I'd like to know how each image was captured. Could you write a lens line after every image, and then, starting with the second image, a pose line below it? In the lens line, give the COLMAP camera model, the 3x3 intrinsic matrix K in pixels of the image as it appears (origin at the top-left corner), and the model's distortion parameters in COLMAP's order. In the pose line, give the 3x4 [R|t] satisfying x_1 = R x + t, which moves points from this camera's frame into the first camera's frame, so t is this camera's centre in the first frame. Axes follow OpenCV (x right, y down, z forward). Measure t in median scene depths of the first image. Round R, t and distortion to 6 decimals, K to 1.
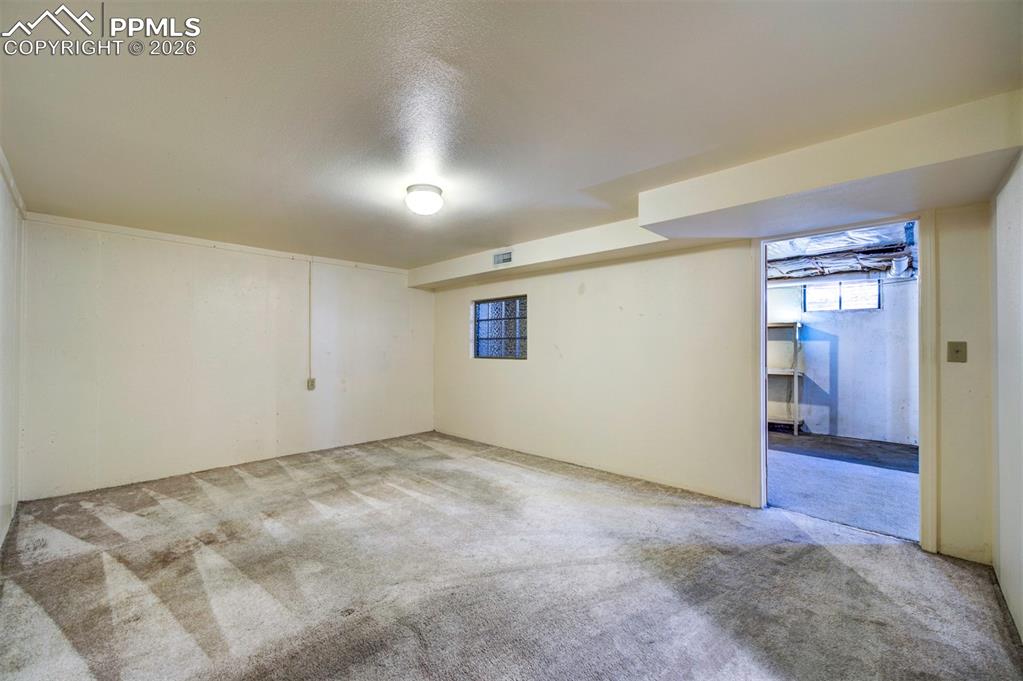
lens RADIAL K [[432.4, 0, 511.5], [0, 432.4, 340.5], [0, 0, 1]] dist [-0.000456, 0.000000]
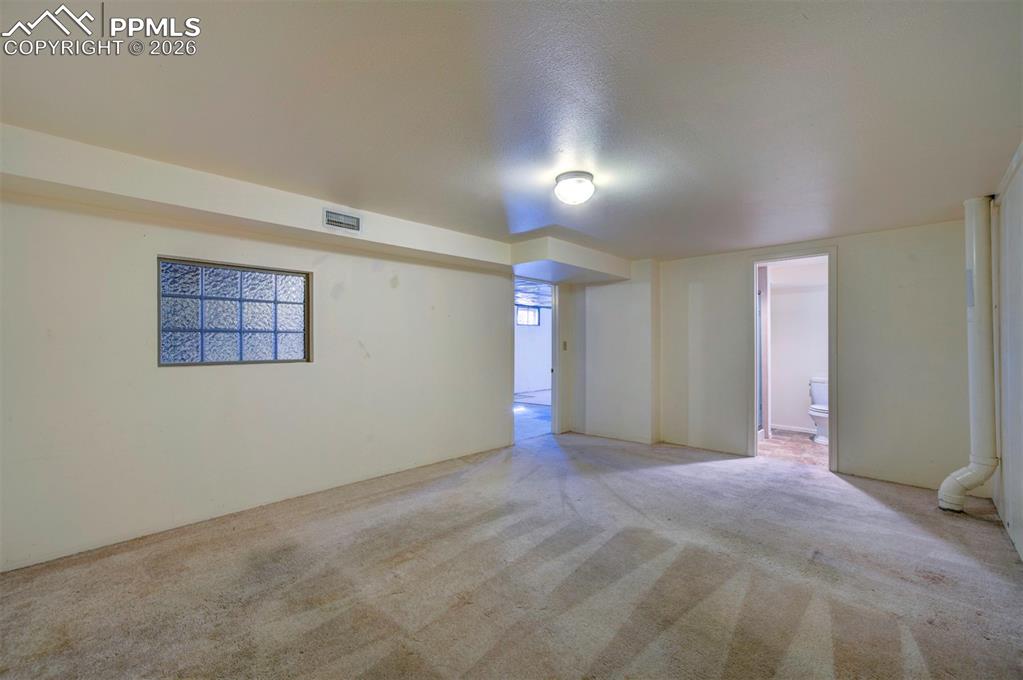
lens RADIAL K [[432.4, 0, 511.5], [0, 432.4, 340.0], [0, 0, 1]] dist [-0.000456, 0.000000]
pose [[-0.005774, 0.006968, 0.999959, -0.756071], [-0.011154, 0.999913, -0.007032, 0.008431], [-0.999921, -0.011194, -0.005696, 0.747279]]
